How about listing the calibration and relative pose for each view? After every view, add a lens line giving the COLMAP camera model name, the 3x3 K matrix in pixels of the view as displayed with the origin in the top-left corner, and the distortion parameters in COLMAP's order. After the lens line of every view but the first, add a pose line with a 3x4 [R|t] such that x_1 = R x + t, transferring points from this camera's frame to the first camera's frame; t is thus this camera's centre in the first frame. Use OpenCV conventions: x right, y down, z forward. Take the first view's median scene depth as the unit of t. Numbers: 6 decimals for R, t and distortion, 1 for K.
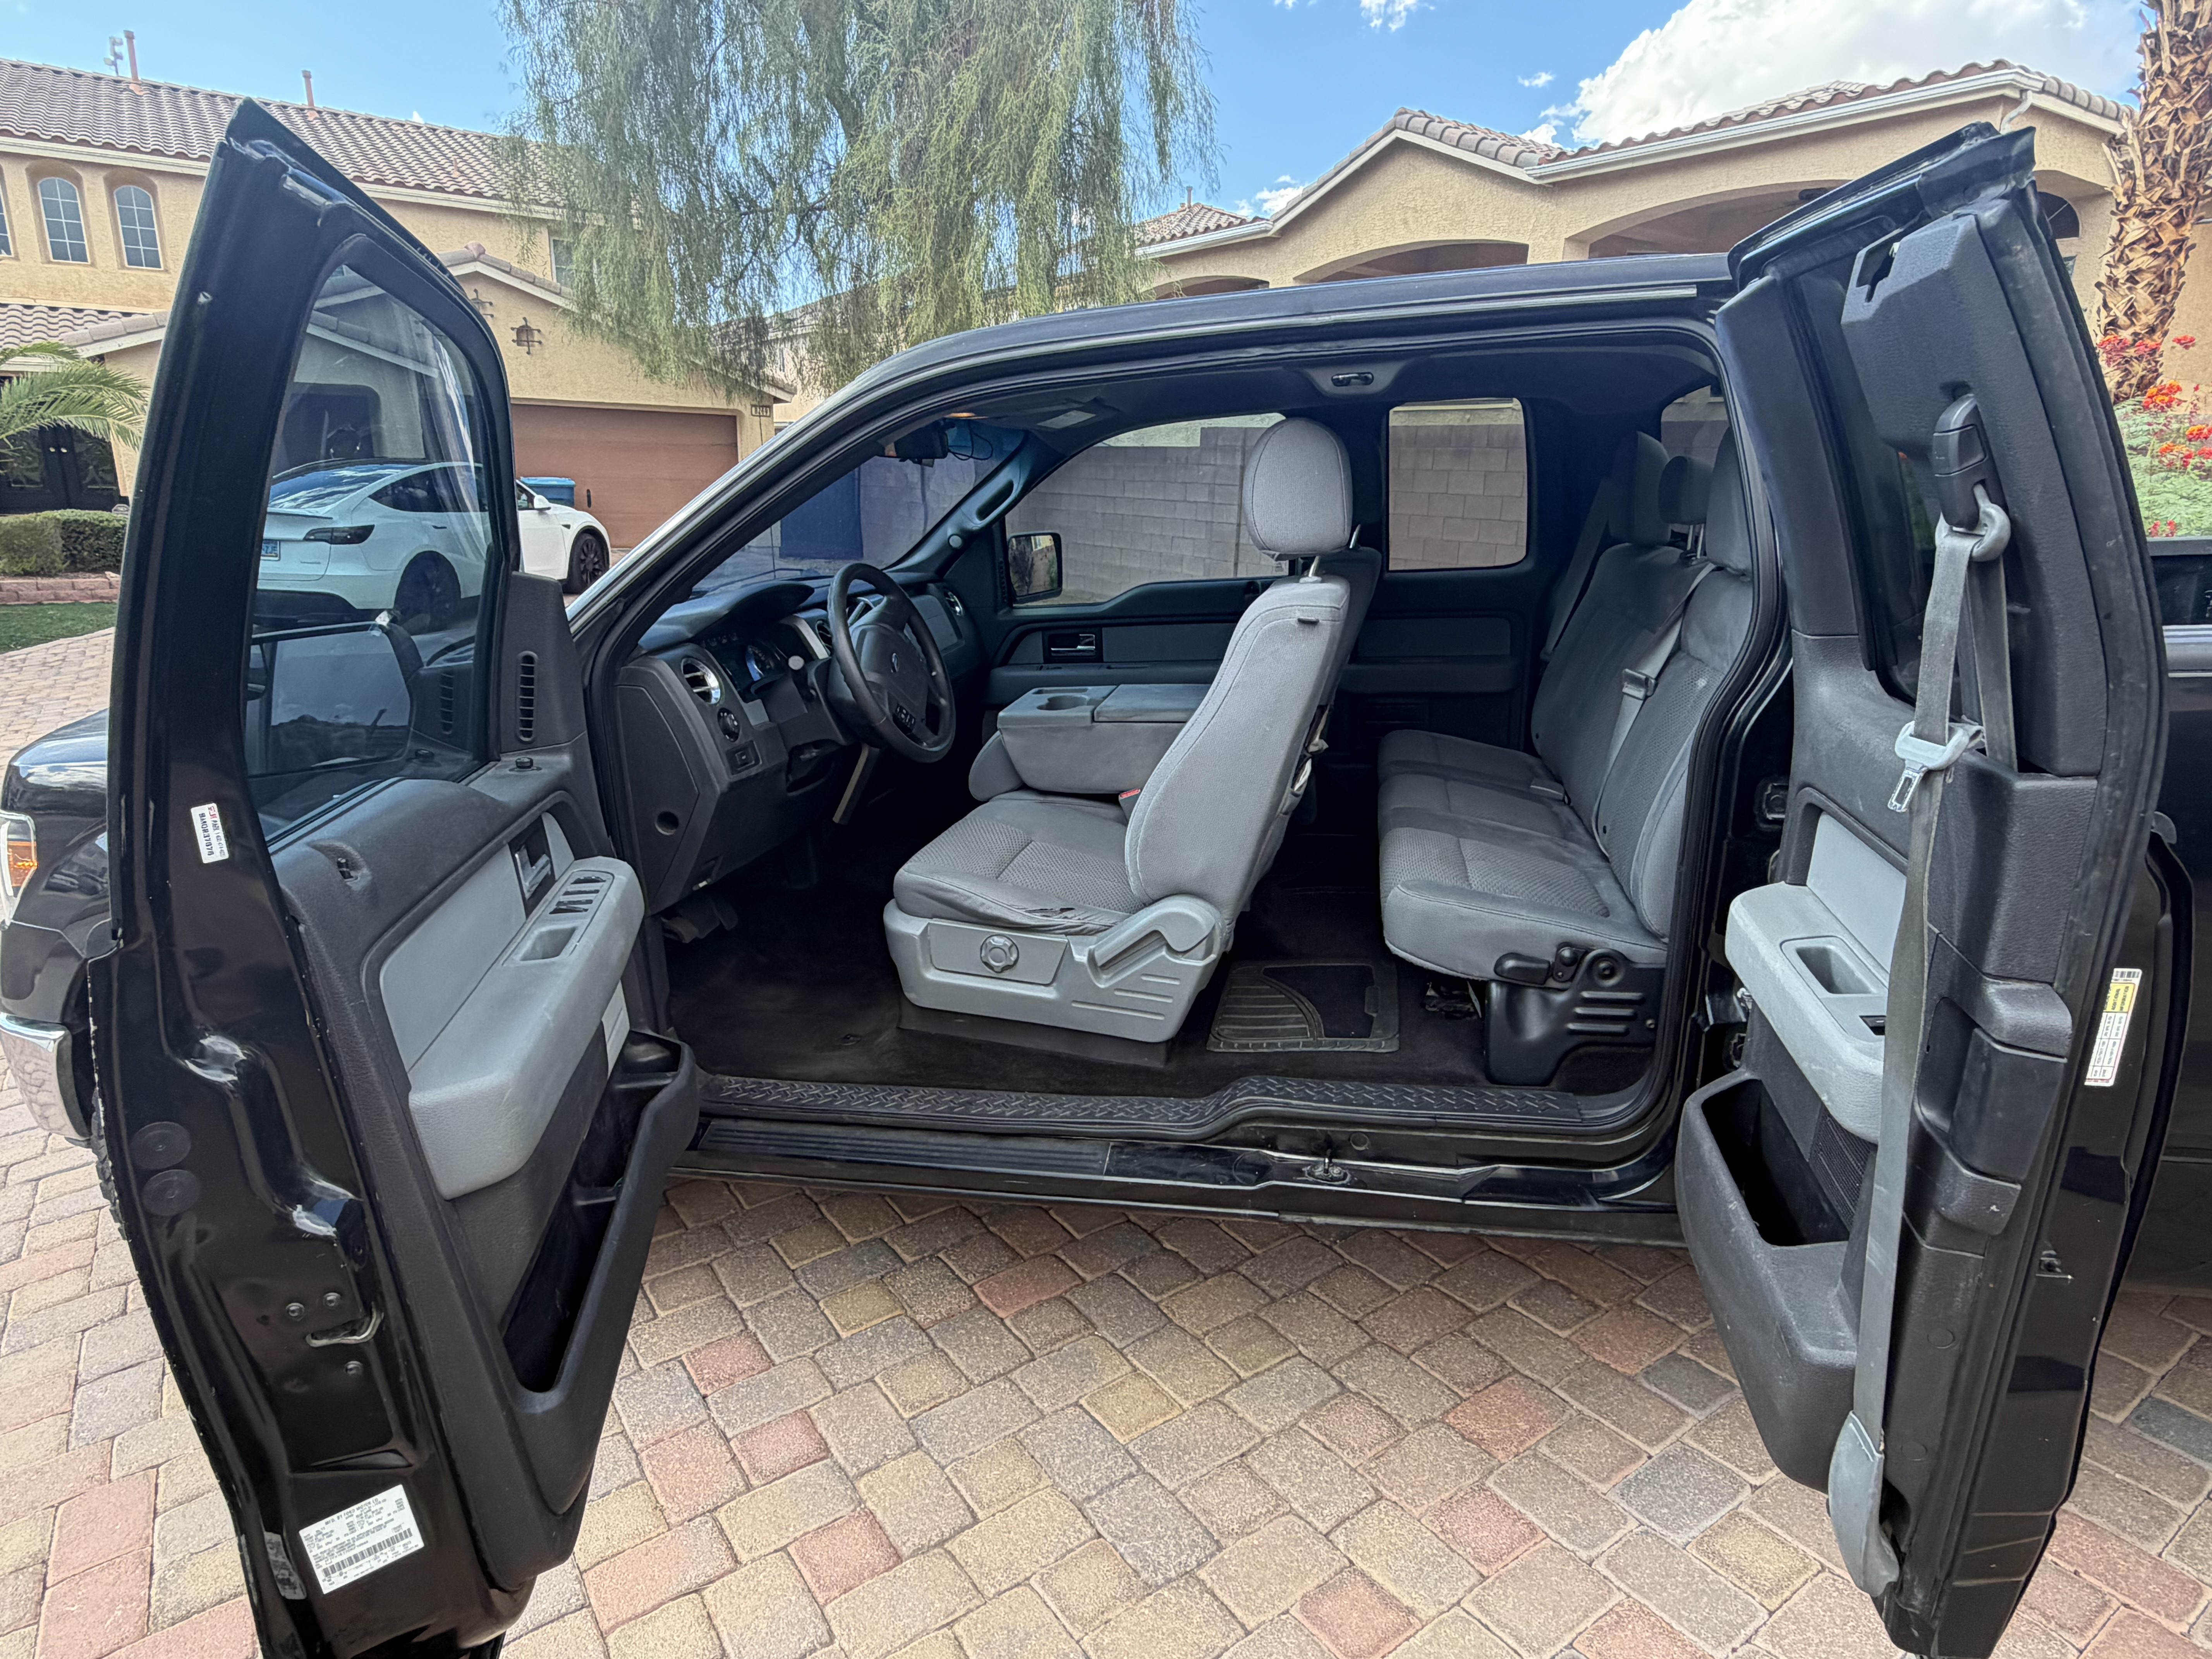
lens RADIAL K [[1279.7, 0, 1088.6], [0, 1279.7, 832.7], [0, 0, 1]] dist [0.002285, -0.000424]
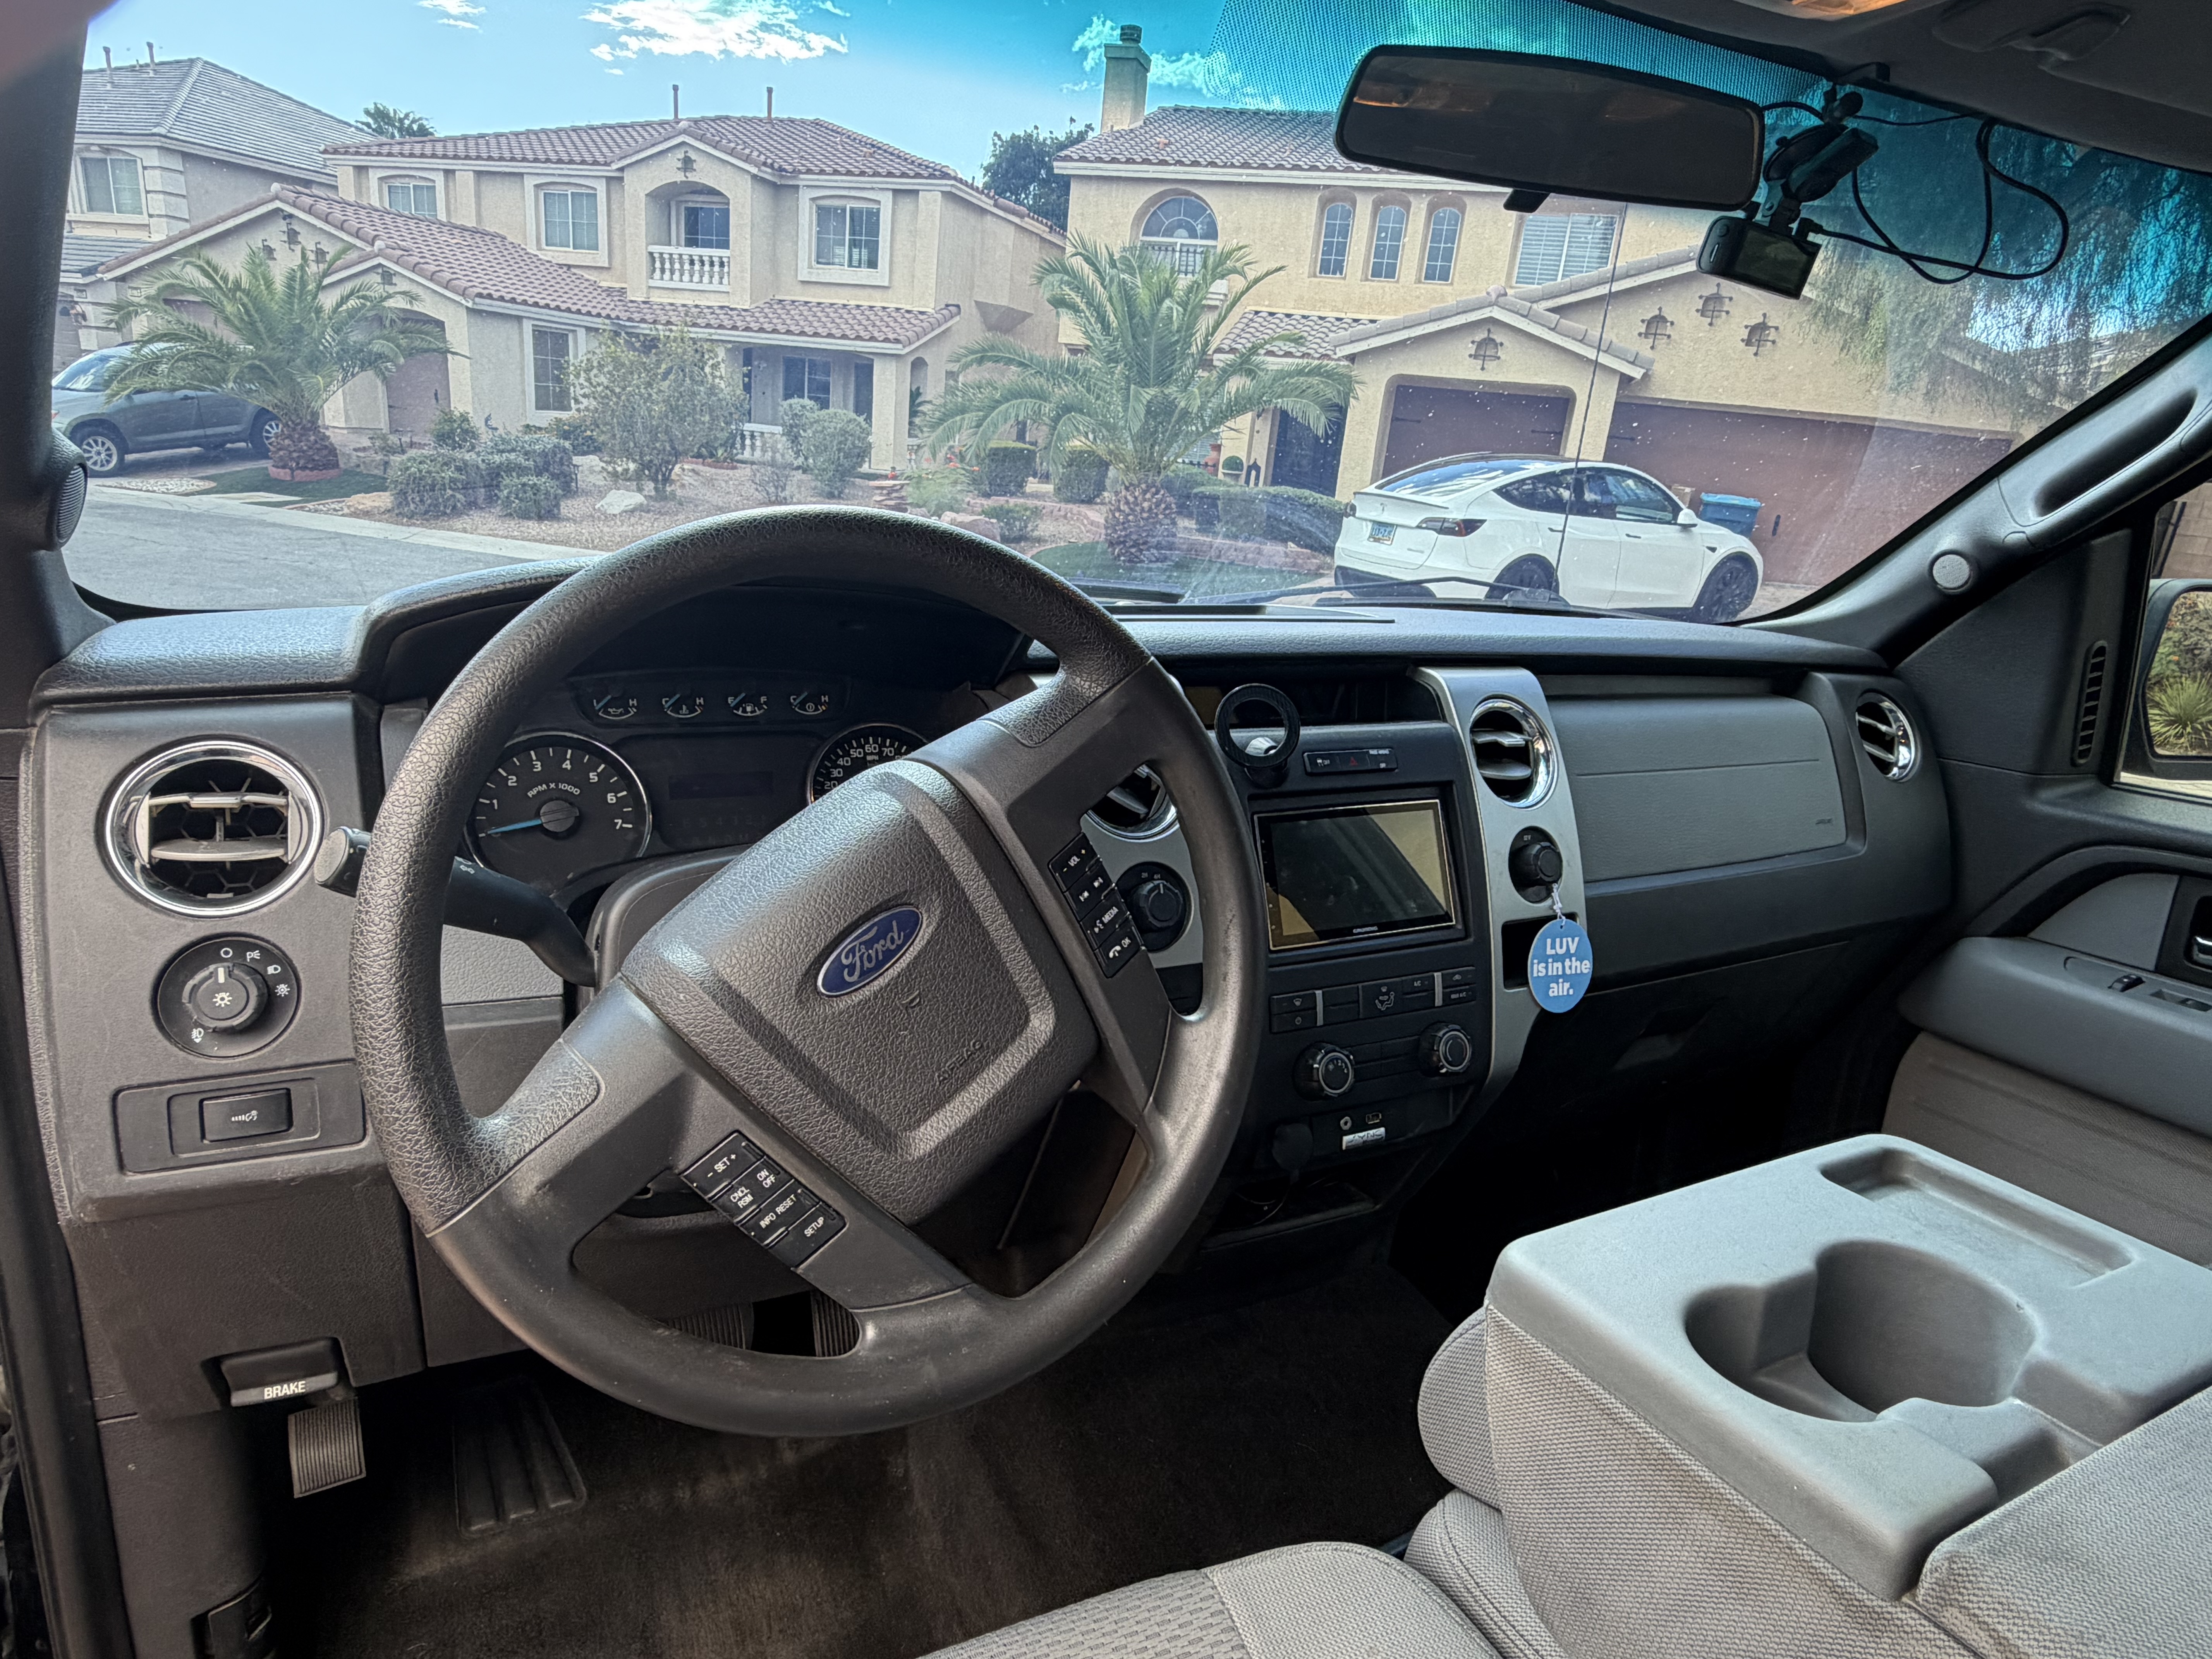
lens RADIAL K [[1279.7, 0, 1088.6], [0, 1279.7, 832.7], [0, 0, 1]] dist [0.002285, -0.000424]
pose [[0.633201, 0.263879, -0.727615, 0.005207], [-0.275725, 0.955317, 0.106511, -0.030414], [0.723209, 0.133179, 0.677666, 0.138902]]
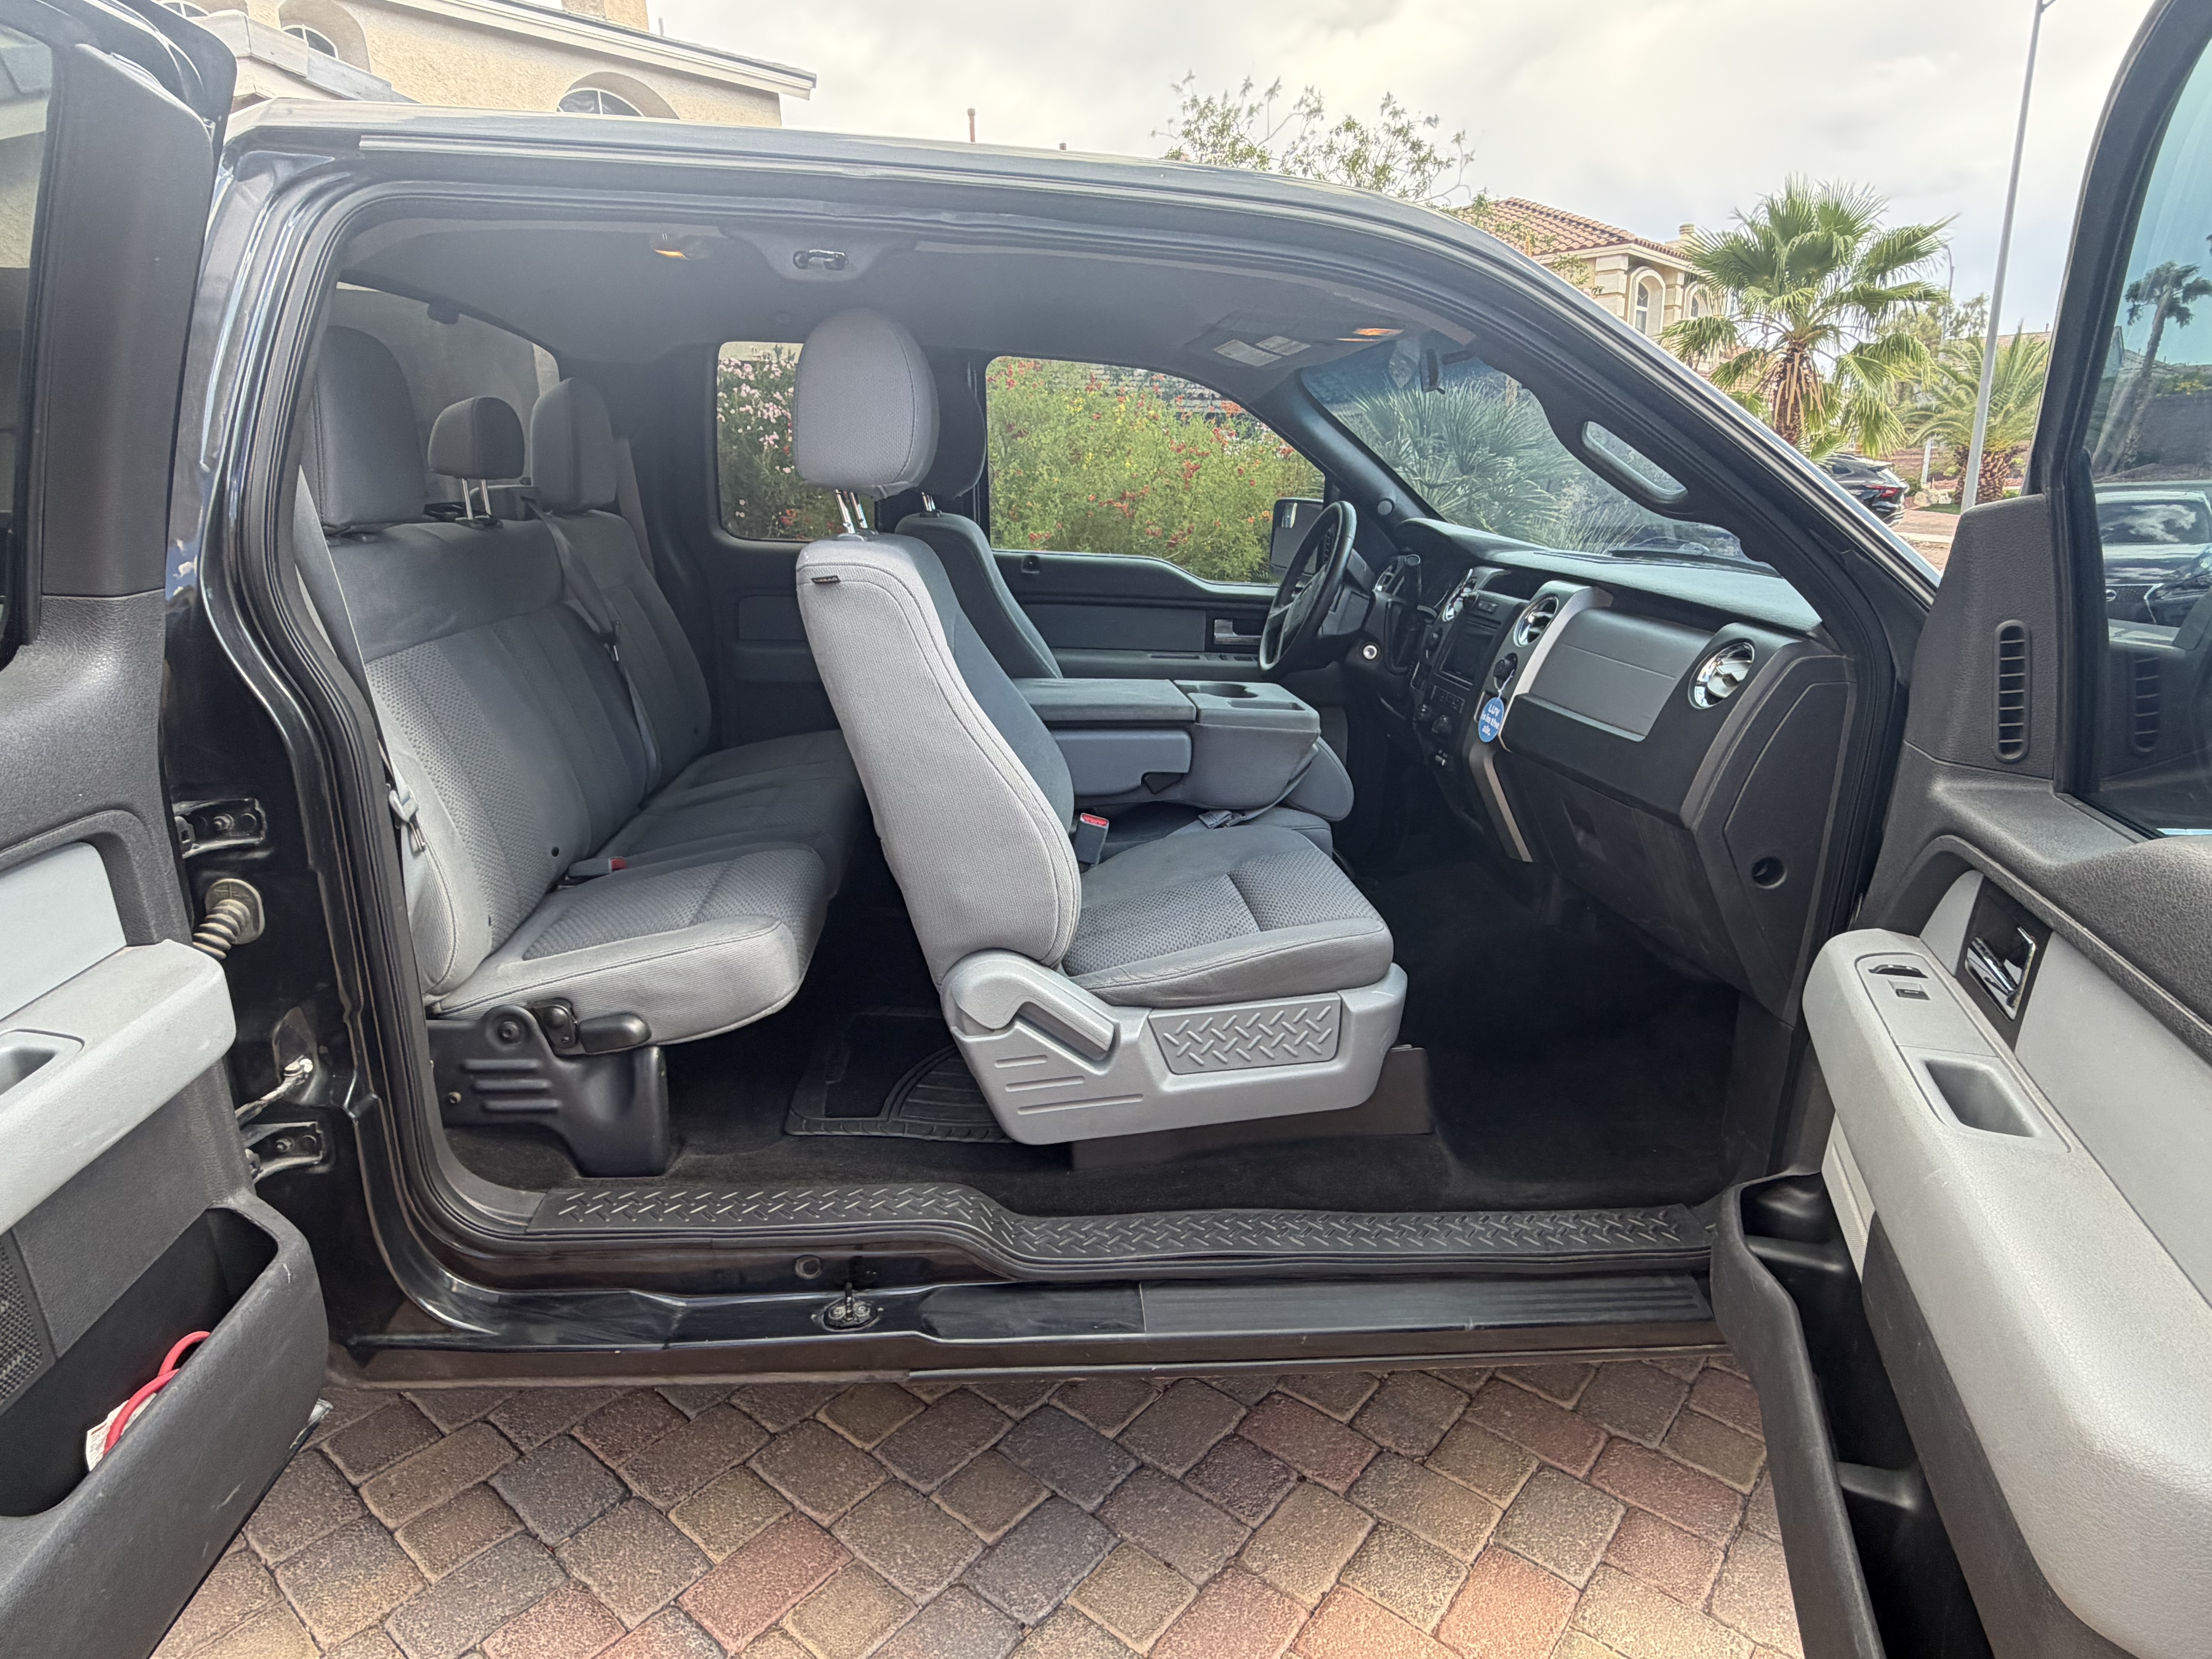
lens RADIAL K [[1279.7, 0, 1088.6], [0, 1279.7, 832.7], [0, 0, 1]] dist [0.002285, -0.000424]
pose [[-0.961160, 0.085983, -0.262257, 0.054936], [-0.061649, 0.859336, 0.507683, -0.082551], [0.269018, 0.504132, -0.820658, 0.317940]]
